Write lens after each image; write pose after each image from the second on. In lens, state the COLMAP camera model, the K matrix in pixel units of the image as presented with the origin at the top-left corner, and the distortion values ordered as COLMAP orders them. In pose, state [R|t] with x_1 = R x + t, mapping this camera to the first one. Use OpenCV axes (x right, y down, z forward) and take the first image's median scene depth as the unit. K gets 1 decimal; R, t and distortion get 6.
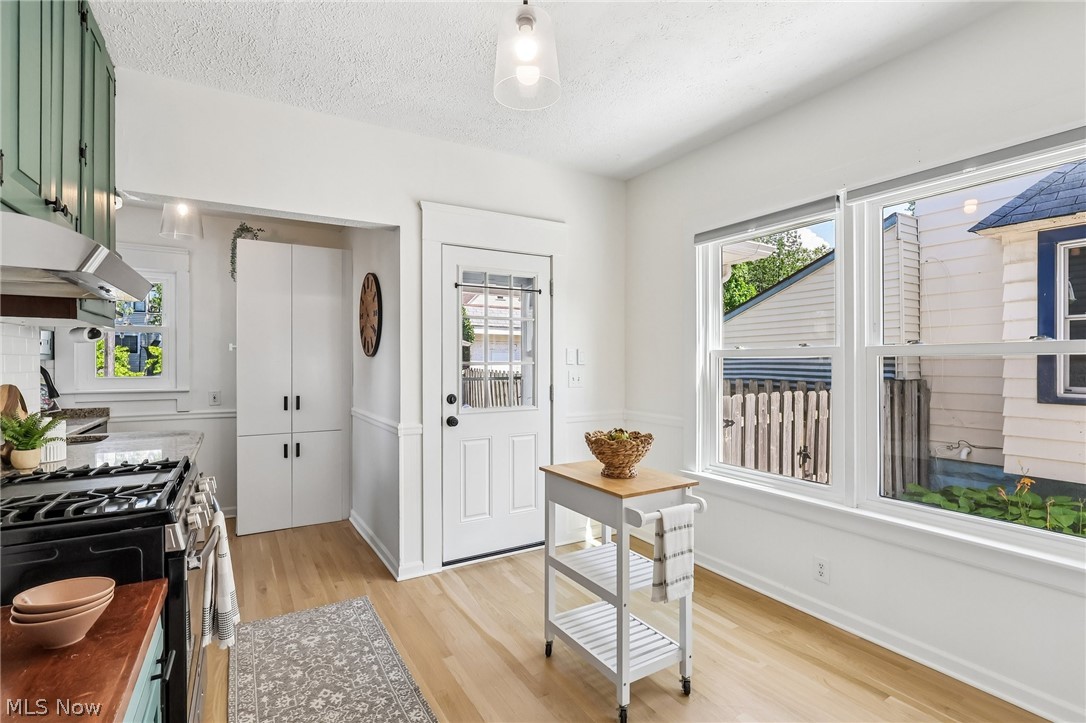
lens RADIAL K [[515.5, 0, 543.0], [0, 515.5, 361.5], [0, 0, 1]] dist [0.001387, -0.000083]
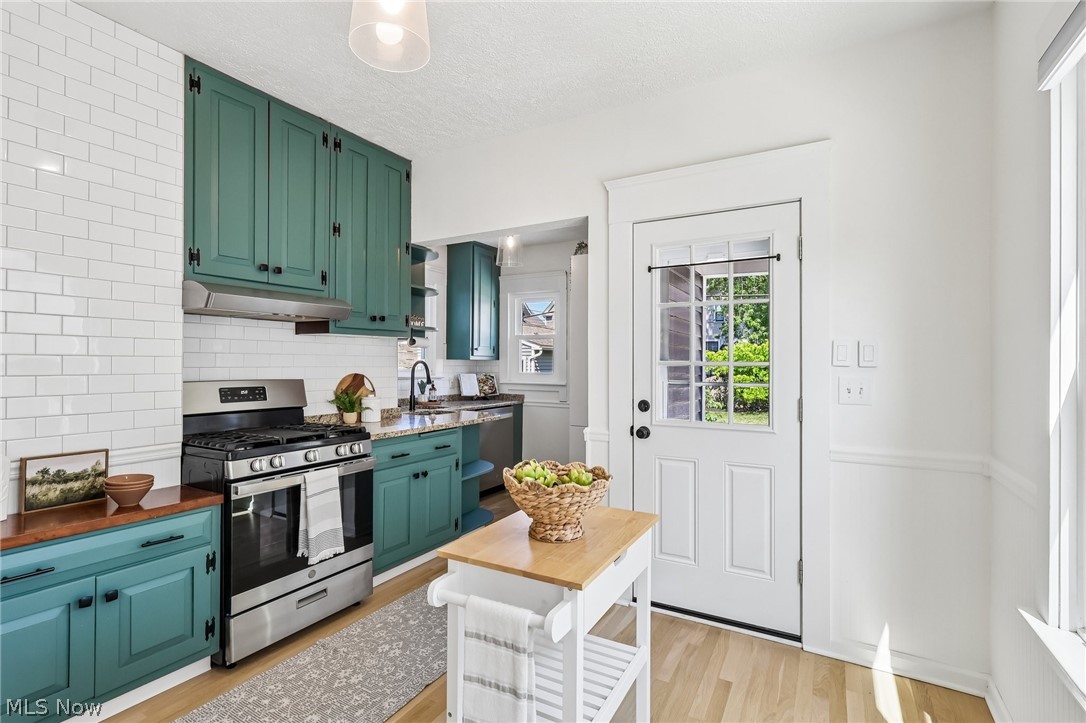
lens RADIAL K [[515.5, 0, 543.0], [0, 515.5, 361.5], [0, 0, 1]] dist [0.001387, -0.000083]
pose [[0.493467, 0.000965, -0.869764, 0.467714], [-0.005469, 0.999983, -0.001994, 0.003544], [0.869748, 0.005741, 0.493463, 0.442484]]
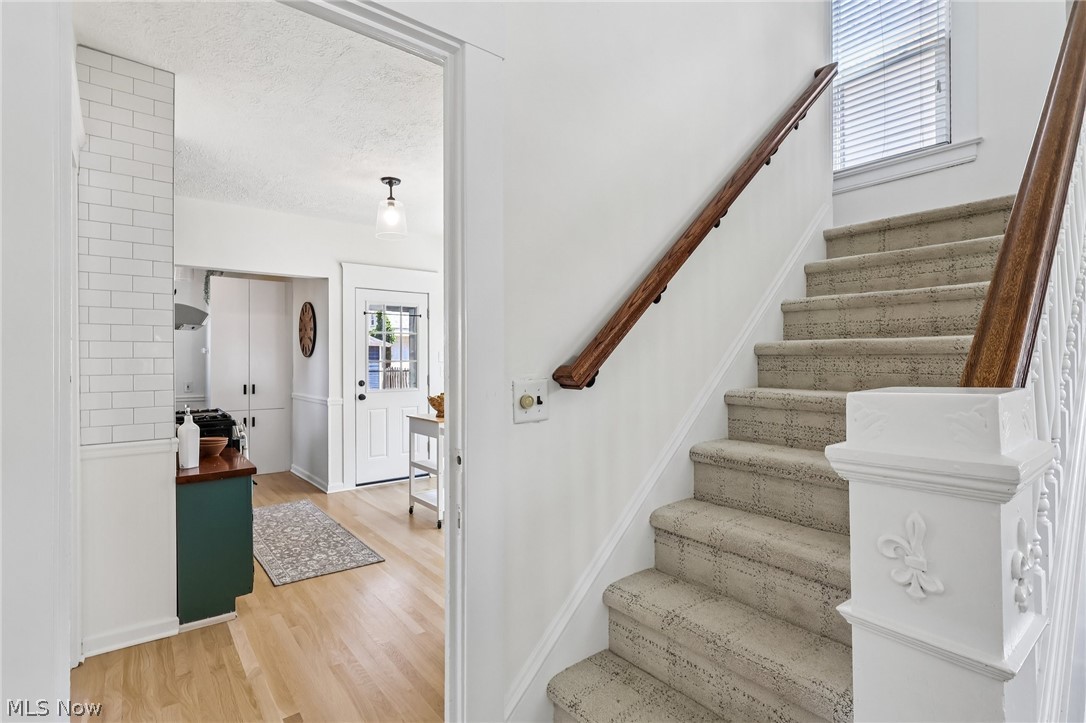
lens RADIAL K [[515.5, 0, 543.0], [0, 515.5, 361.5], [0, 0, 1]] dist [0.001387, -0.000083]
pose [[0.991160, -0.002066, 0.132658, 0.171904], [0.001832, 0.999997, 0.001887, 0.002056], [-0.132661, -0.001627, 0.991160, -0.679640]]
